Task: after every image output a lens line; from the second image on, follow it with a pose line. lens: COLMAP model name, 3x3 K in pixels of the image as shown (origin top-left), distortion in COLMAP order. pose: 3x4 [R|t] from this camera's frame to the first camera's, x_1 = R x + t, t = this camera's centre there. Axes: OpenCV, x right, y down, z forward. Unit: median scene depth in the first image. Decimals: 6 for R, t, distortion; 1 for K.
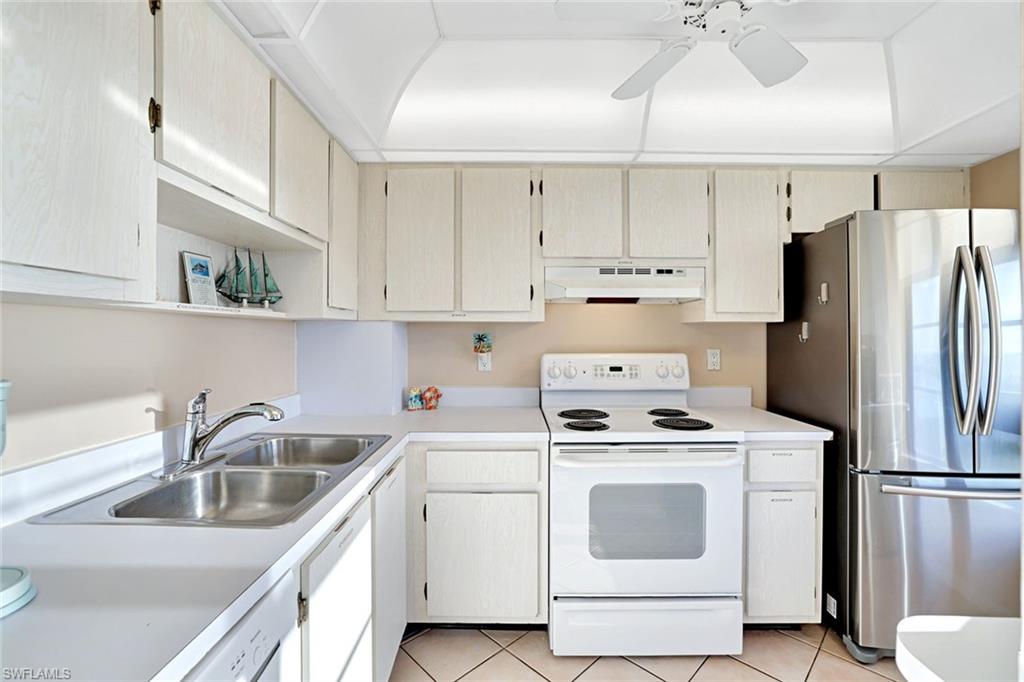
lens RADIAL K [[440.5, 0, 510.4], [0, 440.5, 332.5], [0, 0, 1]] dist [-0.026942, 0.004800]
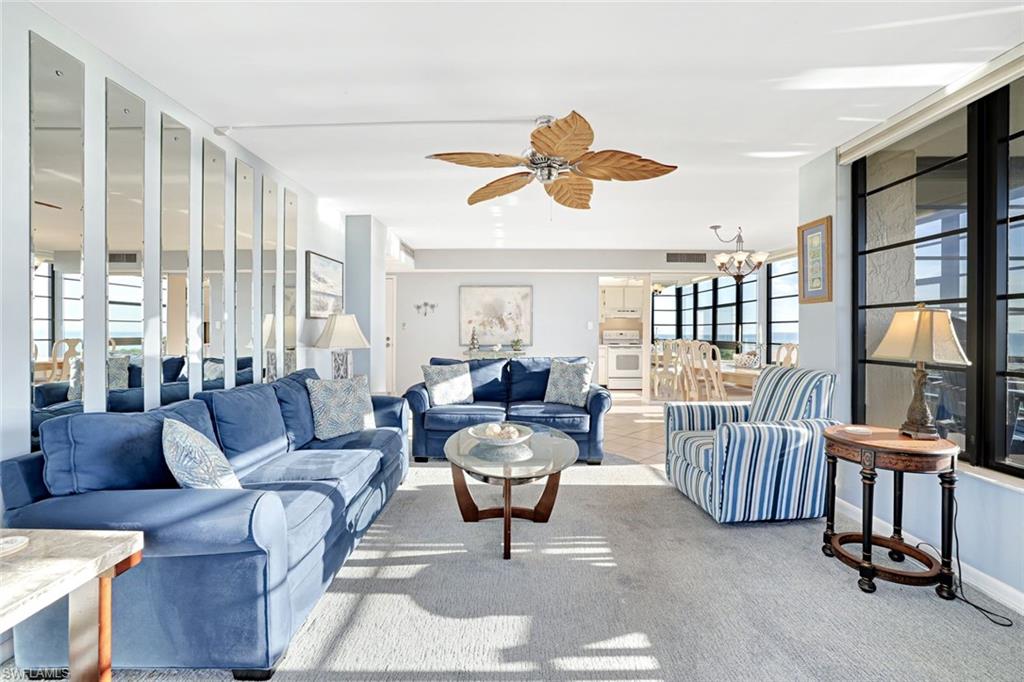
lens RADIAL K [[440.5, 0, 508.3], [0, 440.5, 330.6], [0, 0, 1]] dist [-0.026942, 0.004800]
pose [[0.999883, 0.004203, -0.014730, -0.820652], [-0.004124, 0.999977, 0.005435, 0.033620], [0.014752, -0.005374, 0.999877, -3.392194]]
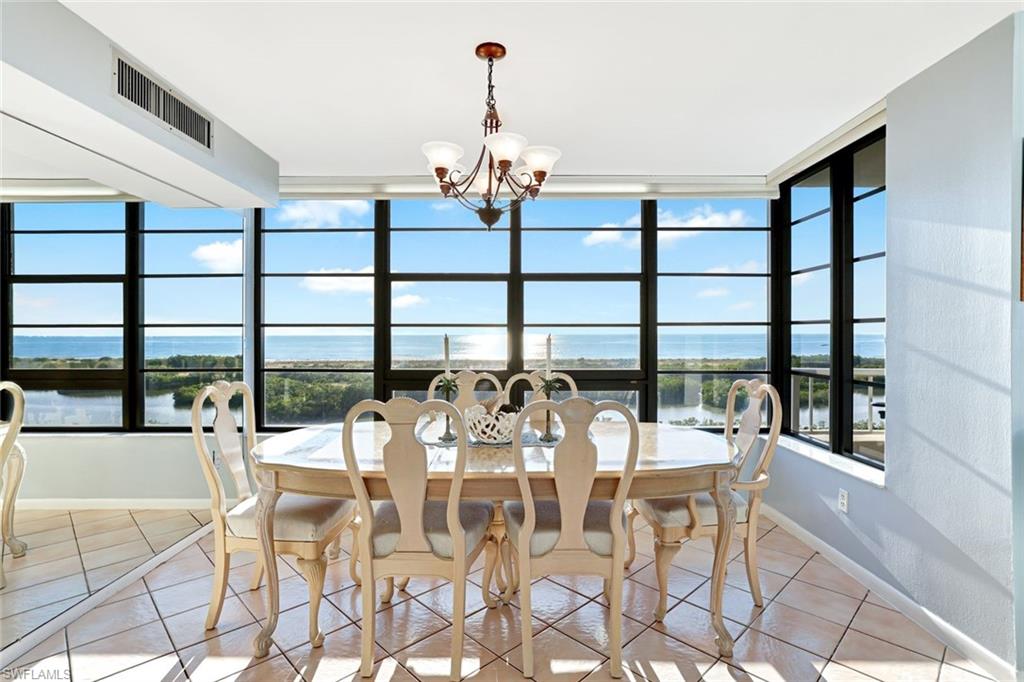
lens RADIAL K [[497.1, 0, 511.2], [0, 497.1, 333.6], [0, 0, 1]] dist [-0.023784, 0.004845]
pose [[0.007058, 0.000866, 0.999975, -0.640144], [-0.004306, 0.999990, -0.000836, 0.007943], [-0.999966, -0.004300, 0.007062, -0.960346]]
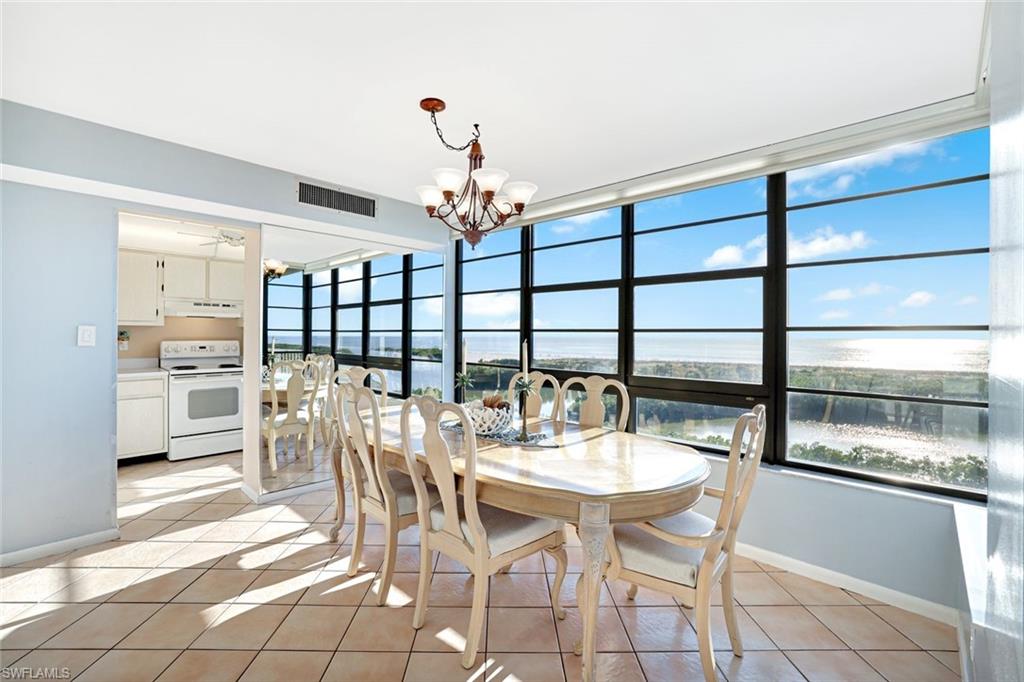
lens RADIAL K [[440.5, 0, 504.8], [0, 440.5, 336.8], [0, 0, 1]] dist [-0.026942, 0.004800]
pose [[0.692367, 0.003550, 0.721536, -0.308742], [-0.012389, 0.999899, 0.006969, -0.005415], [-0.721439, -0.013764, 0.692341, -1.731908]]
